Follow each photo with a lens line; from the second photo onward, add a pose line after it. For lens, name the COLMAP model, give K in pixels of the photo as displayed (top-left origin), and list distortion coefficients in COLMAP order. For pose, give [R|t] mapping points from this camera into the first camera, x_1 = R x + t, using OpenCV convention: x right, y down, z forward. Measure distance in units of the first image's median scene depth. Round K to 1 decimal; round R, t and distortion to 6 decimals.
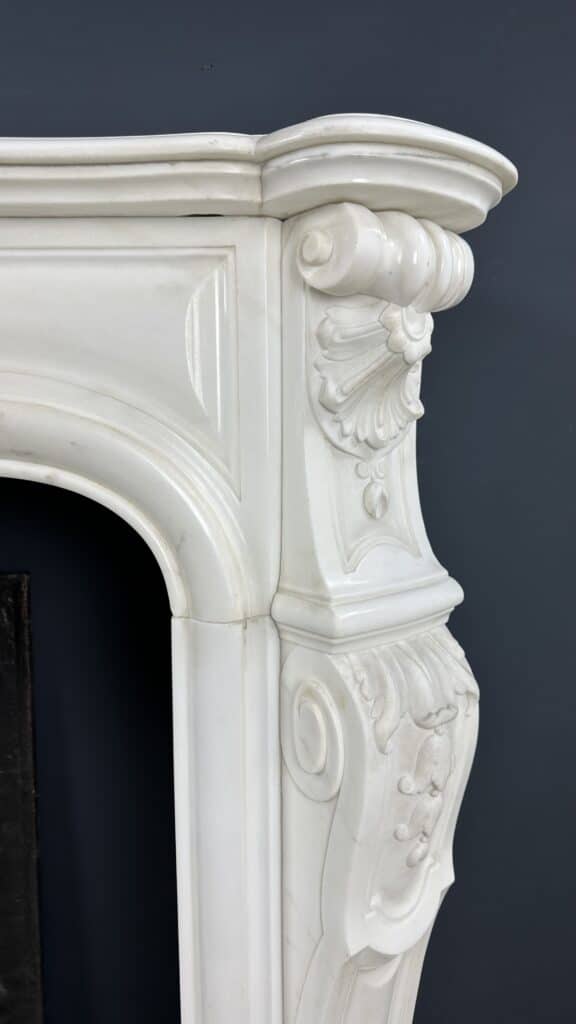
lens RADIAL K [[737.9, 0, 279.6], [0, 737.9, 508.6], [0, 0, 1]] dist [0.105868, -0.158210]
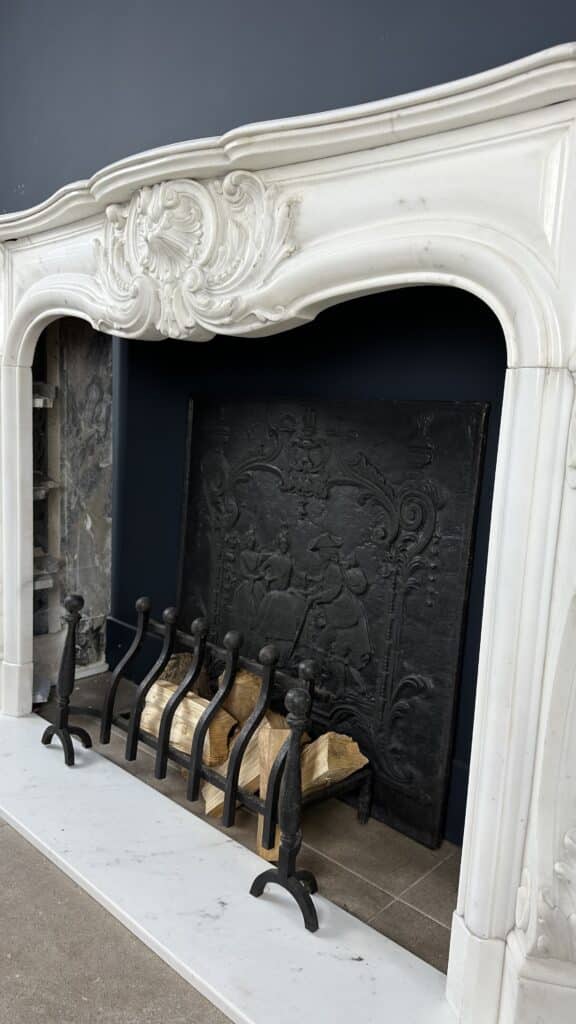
lens RADIAL K [[716.5, 0, 288.0], [0, 716.5, 512.0], [0, 0, 1]] dist [0.140420, -0.259781]
pose [[0.700728, 0.150673, -0.697336, 0.686412], [-0.139161, 0.987535, 0.073538, 0.417705], [0.699724, 0.045512, 0.712962, -0.449741]]
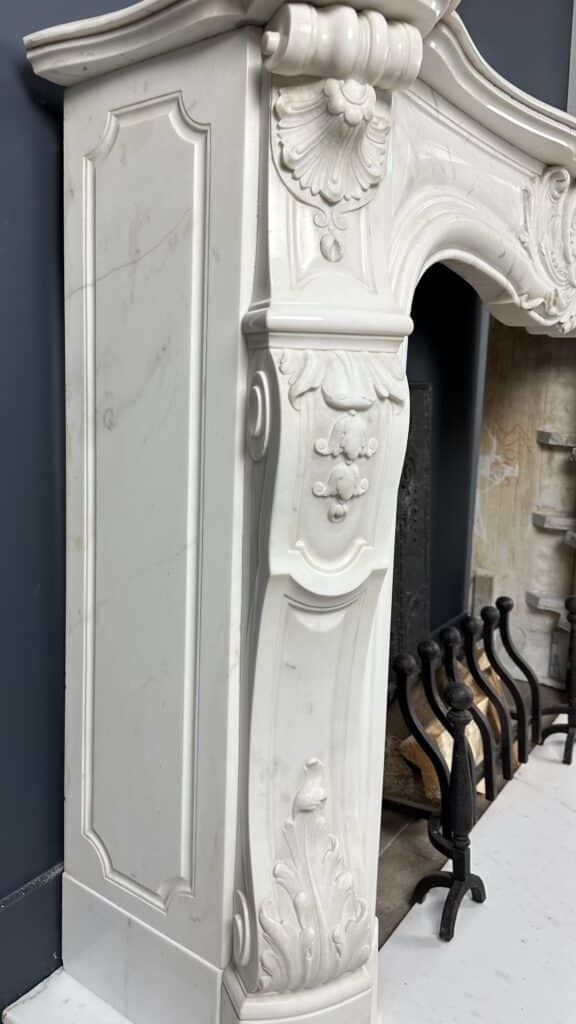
lens RADIAL K [[746.5, 0, 222.4], [0, 746.5, 486.0], [0, 0, 1]] dist [0.146084, -0.300717]
pose [[0.637378, -0.069872, 0.767377, -3.906277], [0.052888, 0.997499, 0.046897, 0.408507], [-0.768734, 0.010694, 0.639479, 0.208842]]
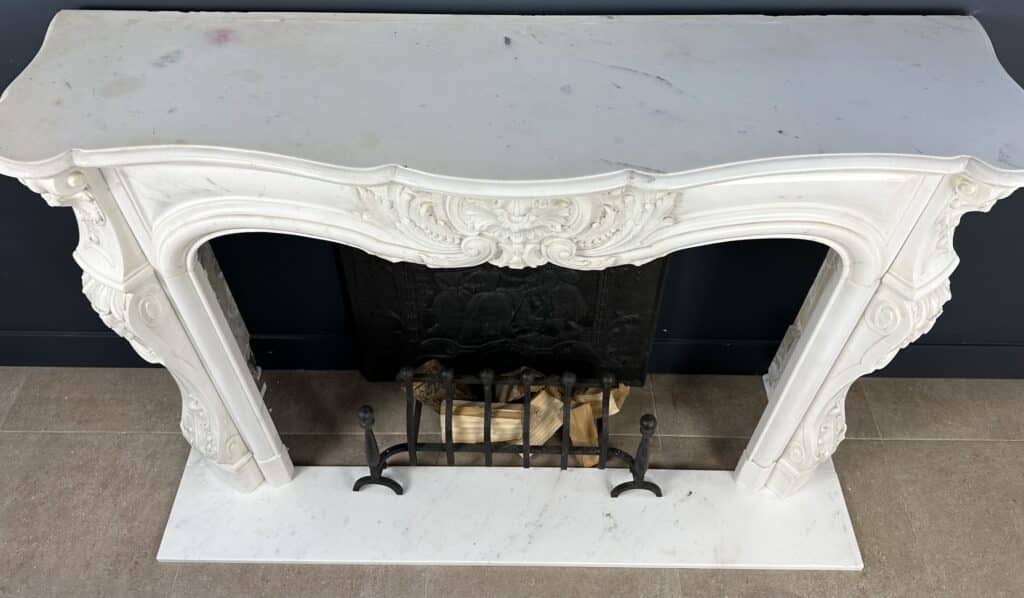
lens RADIAL K [[755.1, 0, 510.3], [0, 755.1, 271.8], [0, 0, 1]] dist [0.119806, -0.213976]
pose [[0.998283, 0.052129, -0.026707, -1.220807], [-0.020534, 0.738503, 0.673937, -1.630443], [0.054855, -0.672232, 0.738306, -0.975438]]
